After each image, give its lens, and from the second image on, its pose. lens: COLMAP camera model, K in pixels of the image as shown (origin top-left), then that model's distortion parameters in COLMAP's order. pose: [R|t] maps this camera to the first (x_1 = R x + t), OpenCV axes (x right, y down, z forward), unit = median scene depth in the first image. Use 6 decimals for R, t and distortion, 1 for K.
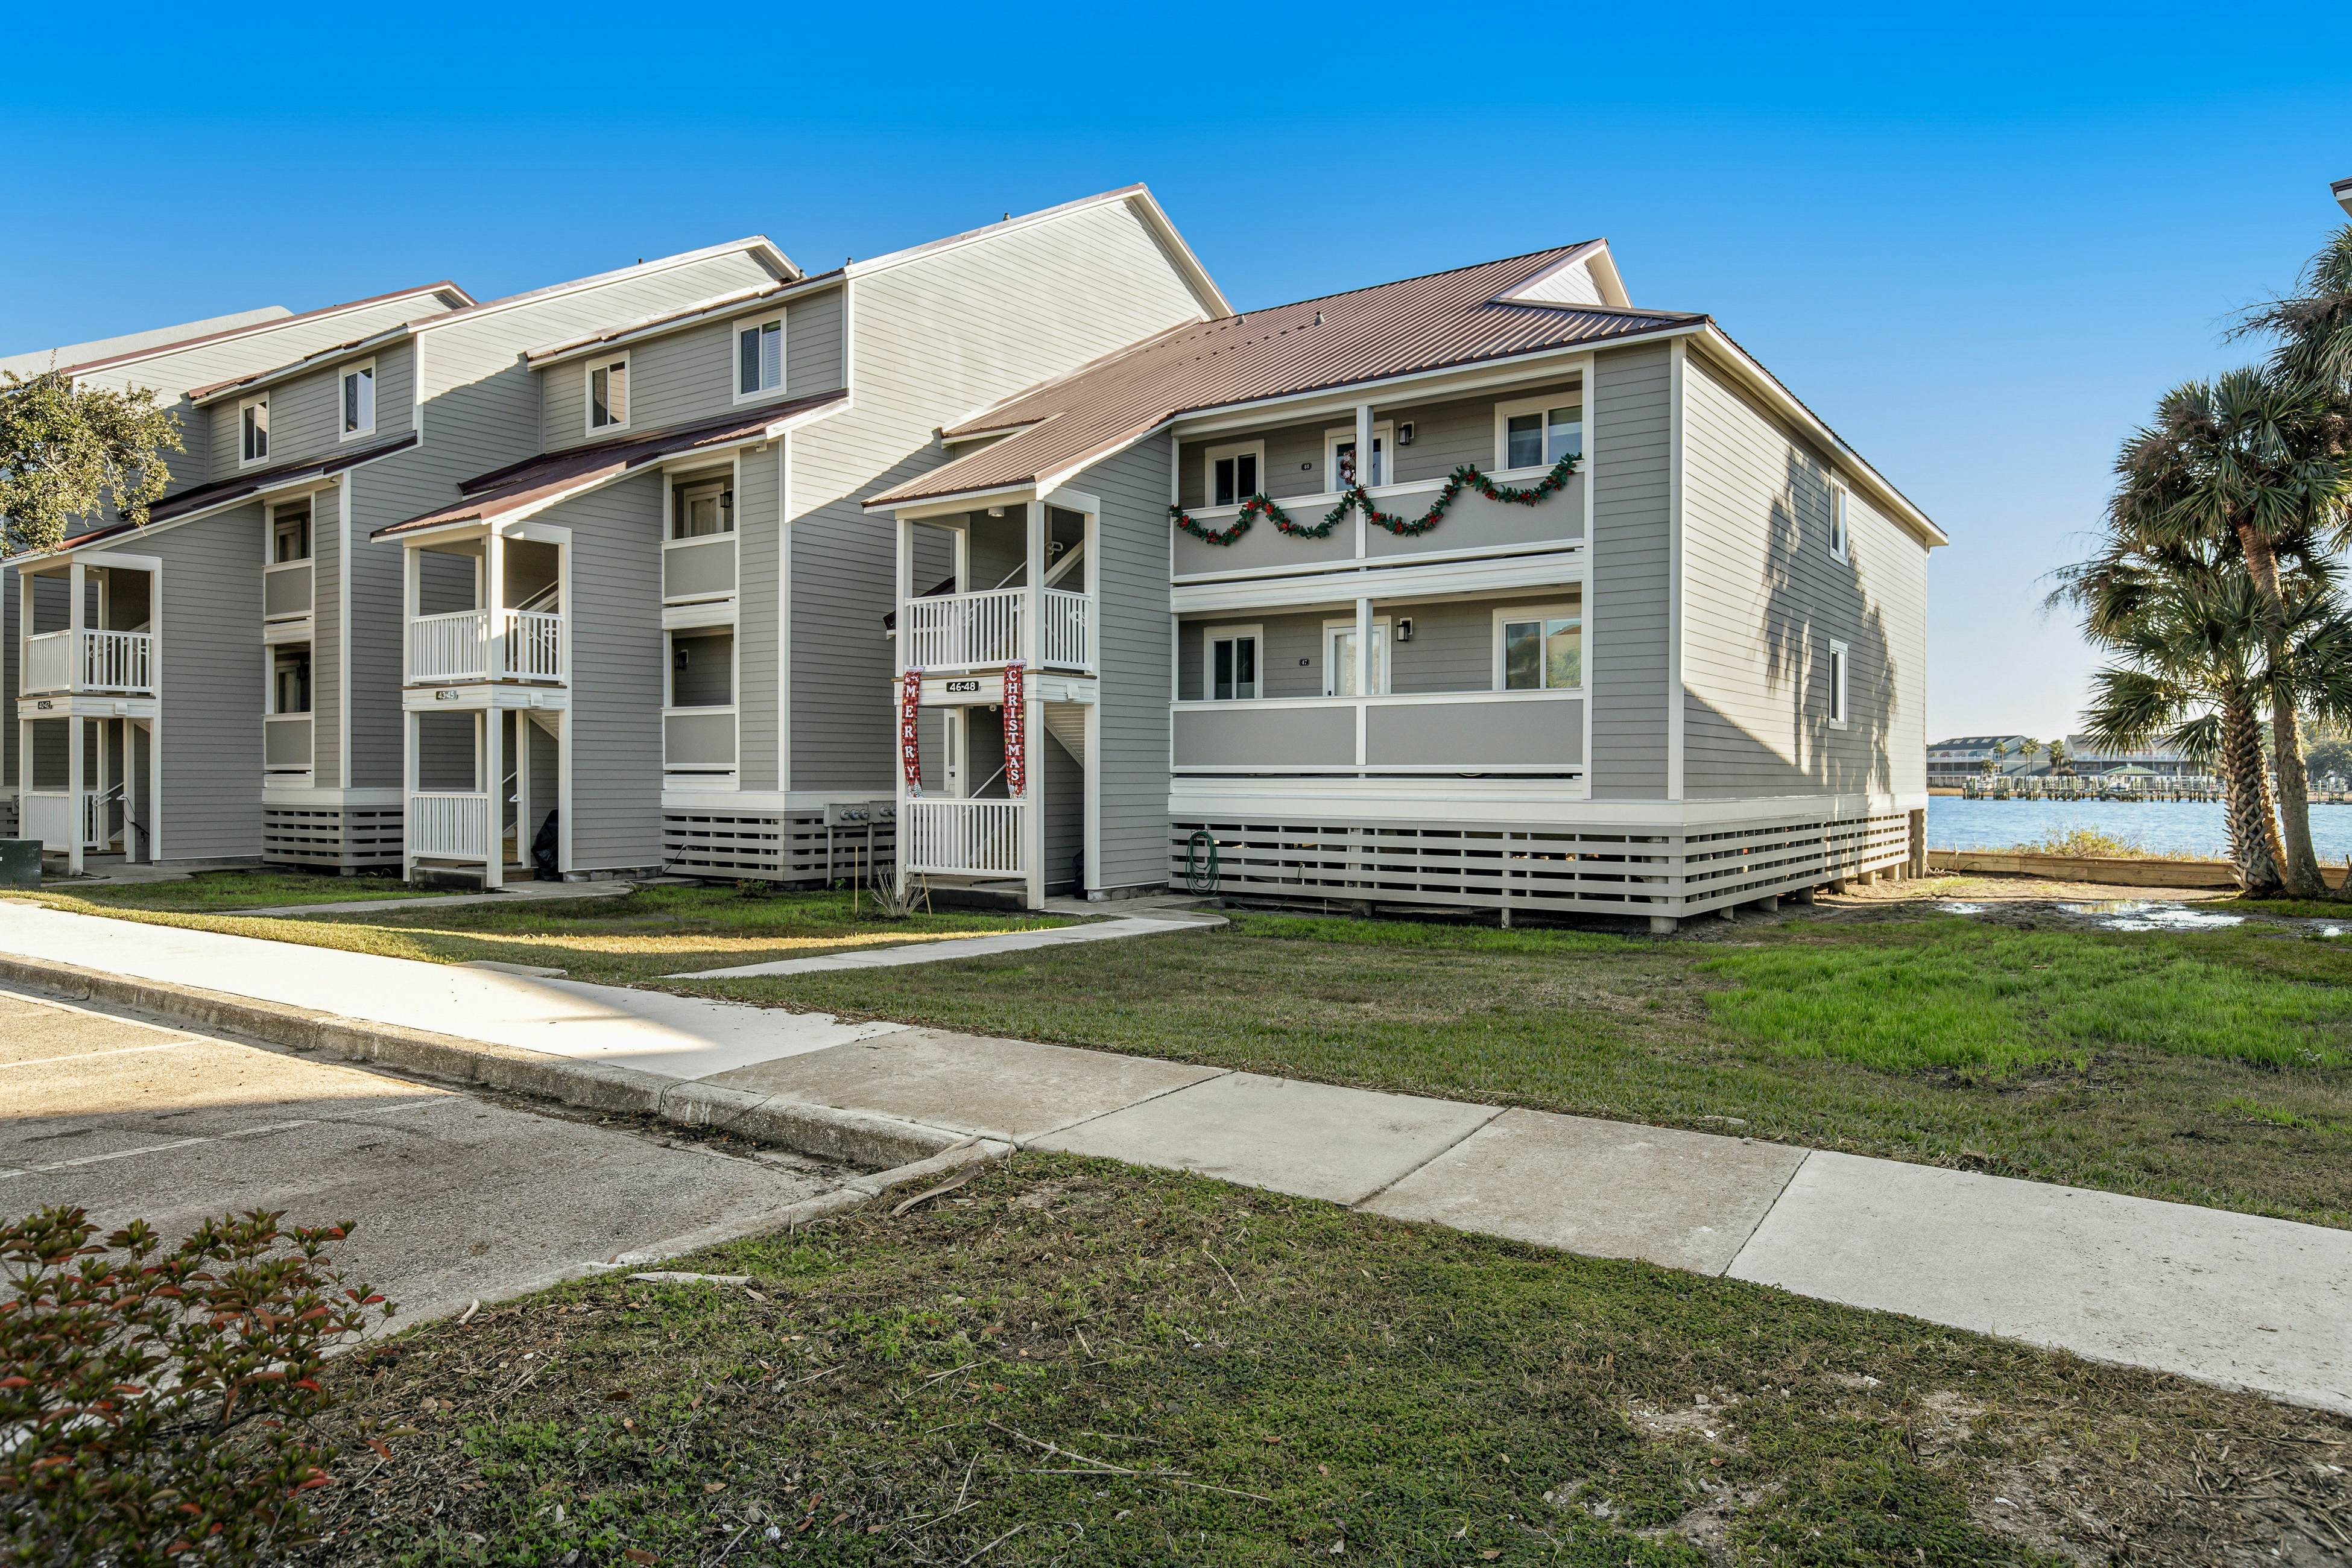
lens RADIAL K [[1545.3, 0, 1165.6], [0, 1545.3, 770.0], [0, 0, 1]] dist [0.029936, -0.001200]
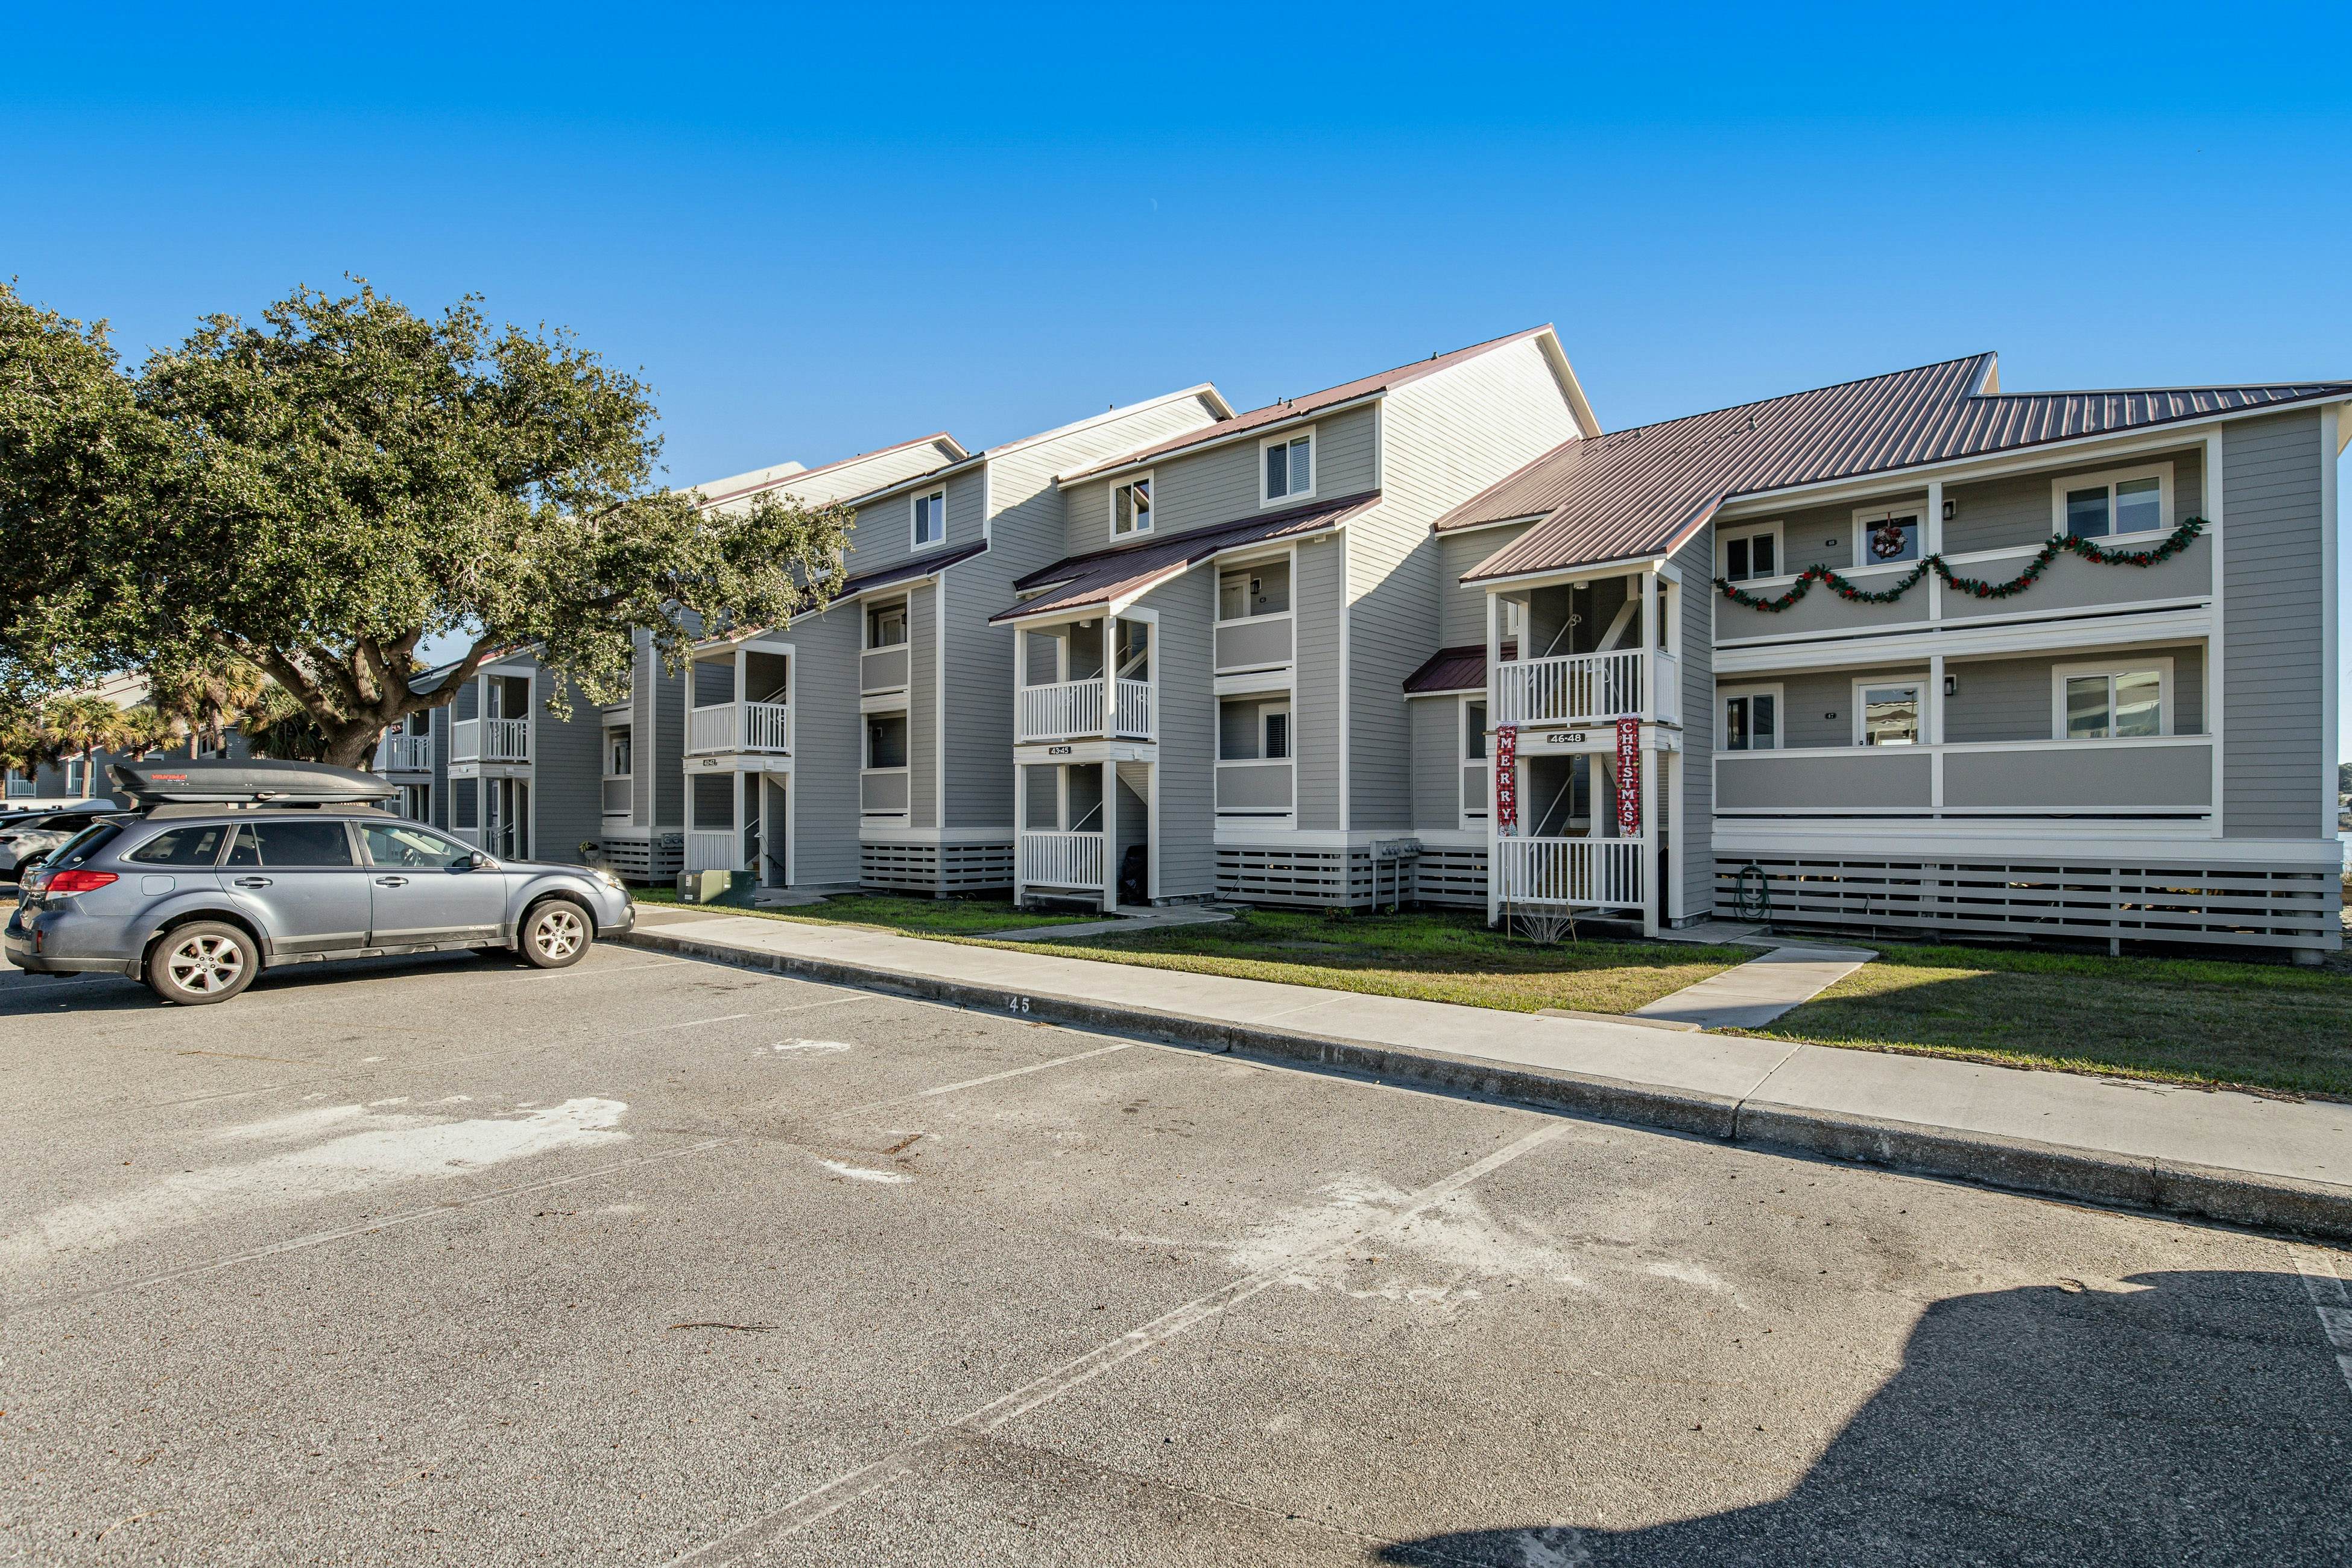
lens RADIAL K [[1149.4, 0, 1170.0], [0, 1149.4, 799.3], [0, 0, 1]] dist [-0.006878, 0.000418]
pose [[0.996731, -0.003426, -0.080713, -0.302605], [0.002621, 0.999946, -0.010073, -0.001534], [0.080743, 0.009829, 0.996686, 0.119488]]
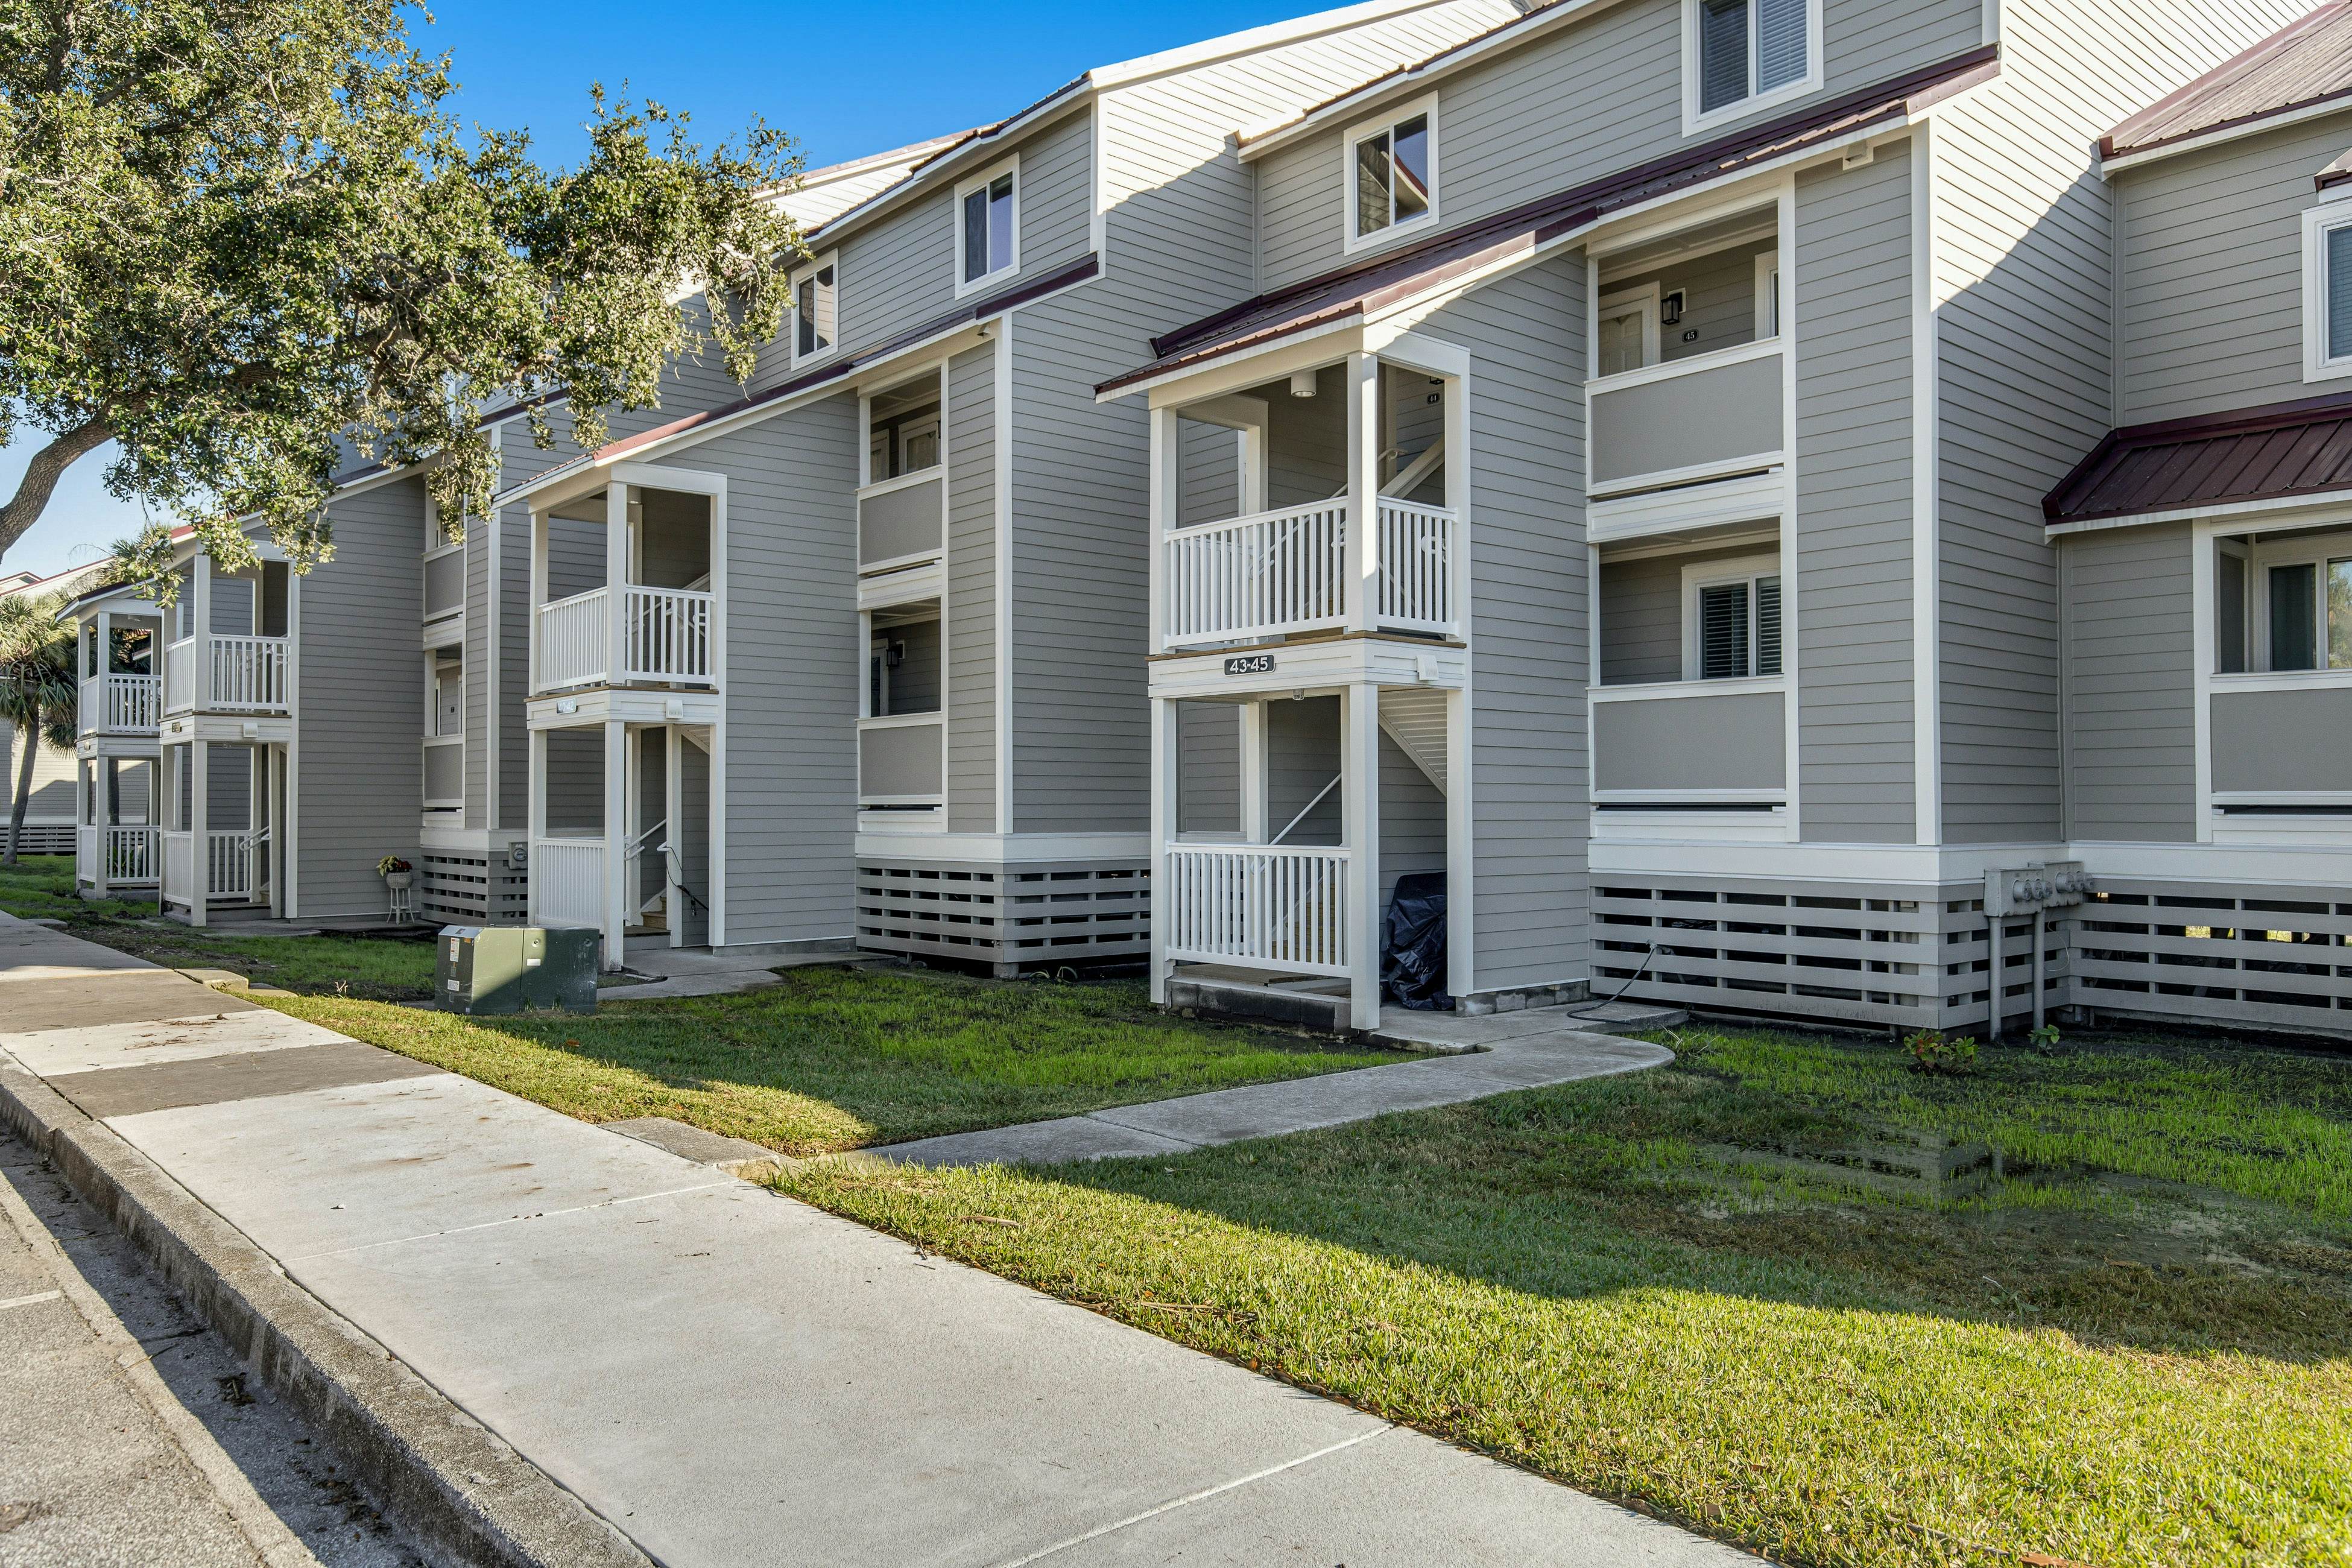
lens RADIAL K [[1649.1, 0, 1173.4], [0, 1649.1, 768.8], [0, 0, 1]] dist [0.023241, 0.001072]
pose [[0.977530, -0.007905, -0.210648, -0.363461], [0.003758, 0.999791, -0.020078, -0.000716], [0.210762, 0.018836, 0.977356, 0.428664]]
